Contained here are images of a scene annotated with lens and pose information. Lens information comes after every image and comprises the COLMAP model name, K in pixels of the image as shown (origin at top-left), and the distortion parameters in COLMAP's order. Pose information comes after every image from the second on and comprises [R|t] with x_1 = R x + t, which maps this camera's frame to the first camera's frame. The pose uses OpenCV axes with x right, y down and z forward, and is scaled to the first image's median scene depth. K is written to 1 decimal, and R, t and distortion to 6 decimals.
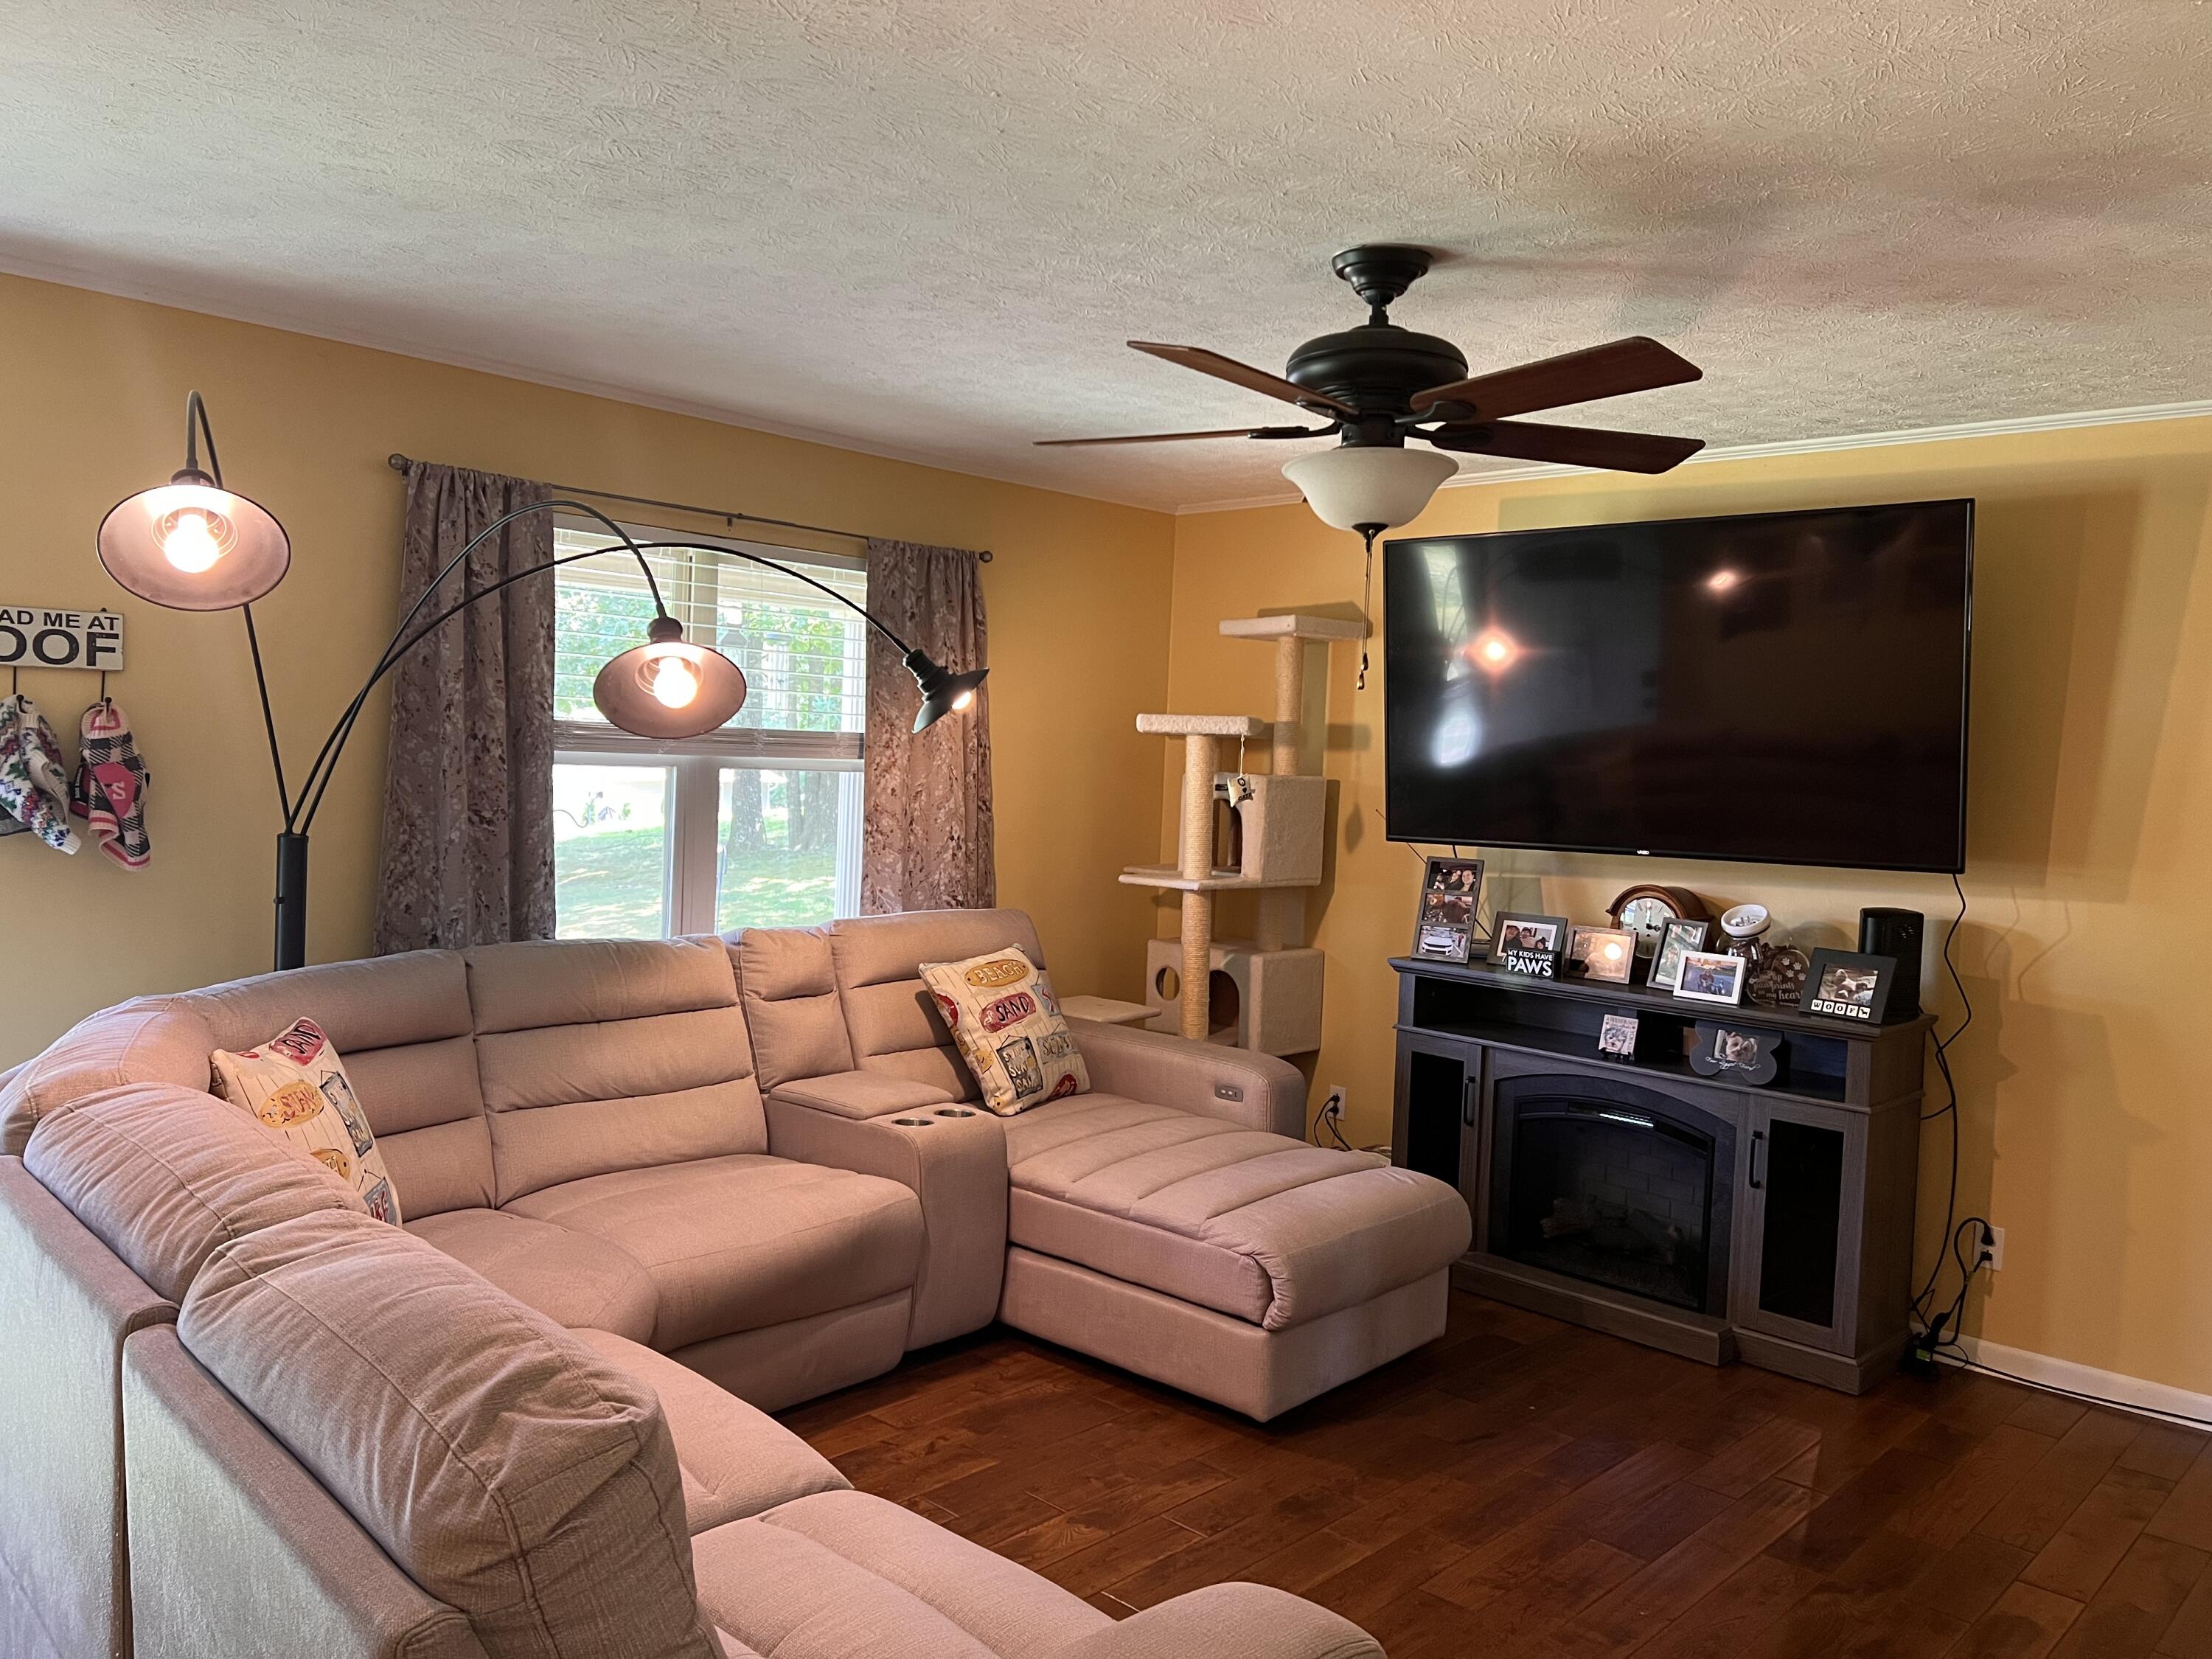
lens RADIAL K [[1665.2, 0, 1112.4], [0, 1665.2, 838.8], [0, 0, 1]] dist [0.053255, -0.058311]
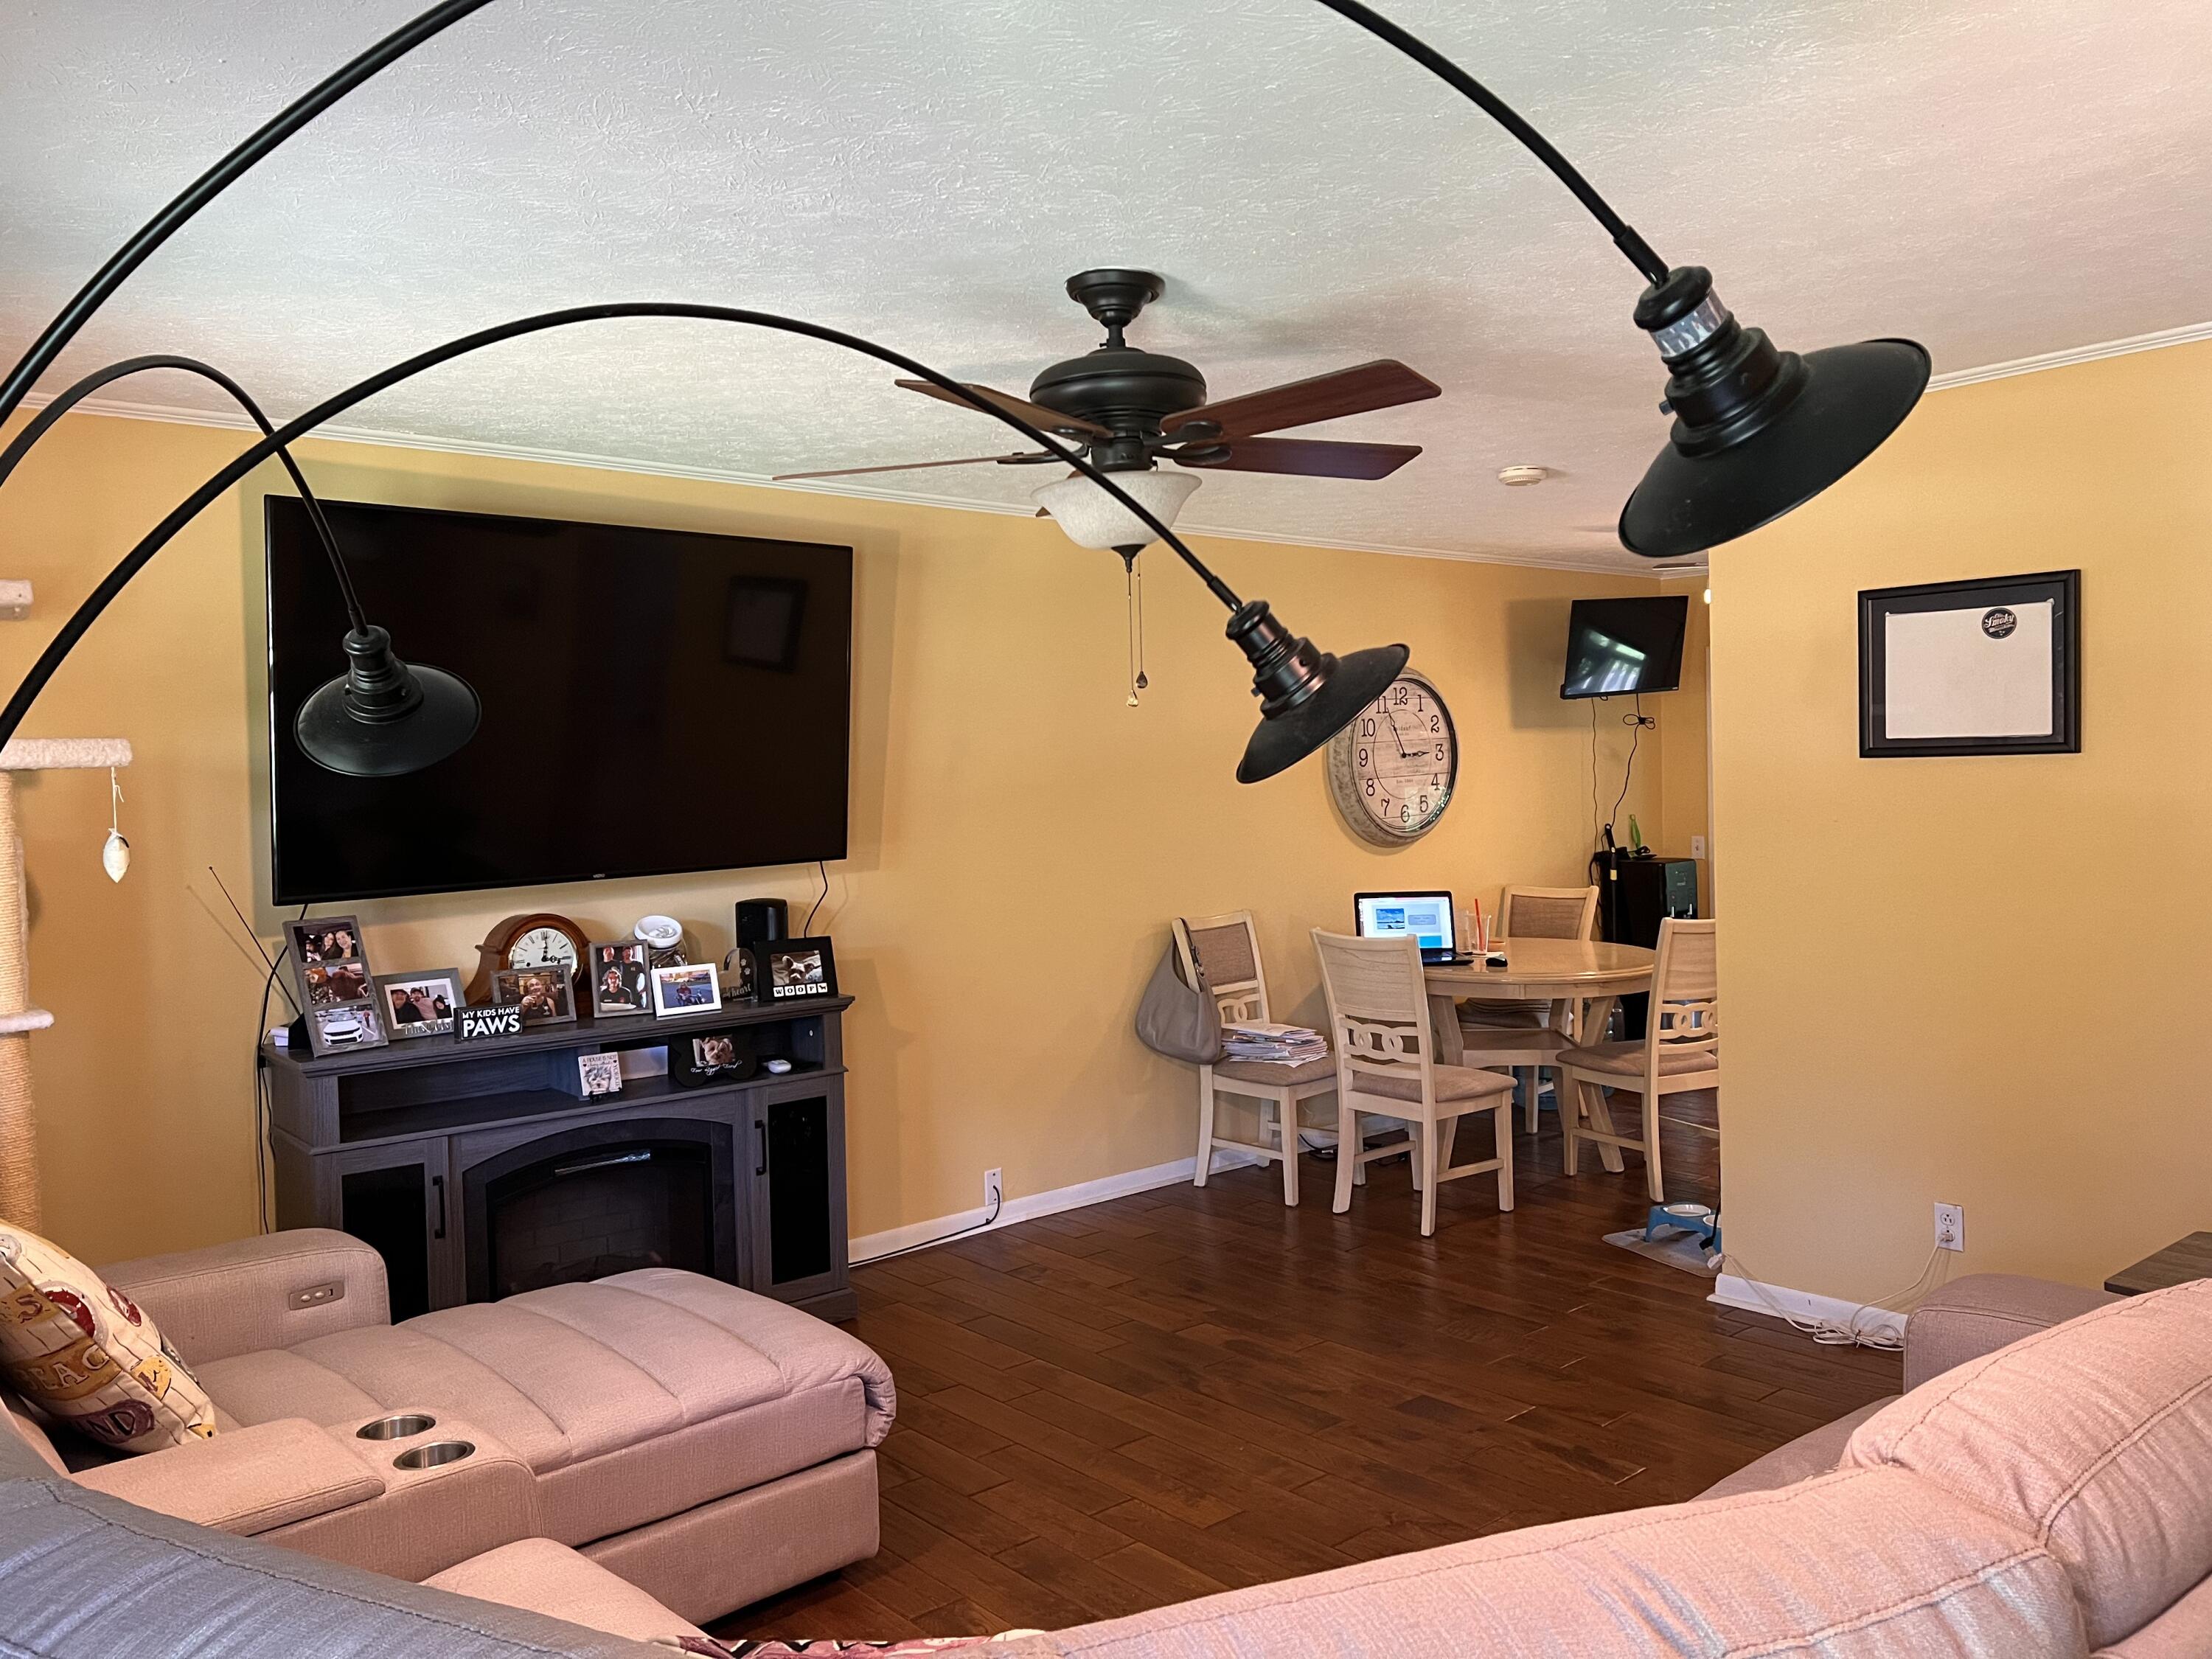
lens RADIAL K [[1665.2, 0, 1094.8], [0, 1665.2, 831.7], [0, 0, 1]] dist [0.053255, -0.058311]
pose [[0.089689, -0.073358, 0.993265, -0.613186], [0.082210, 0.994426, 0.066021, -0.057940], [-0.992571, 0.075735, 0.095219, 0.656306]]
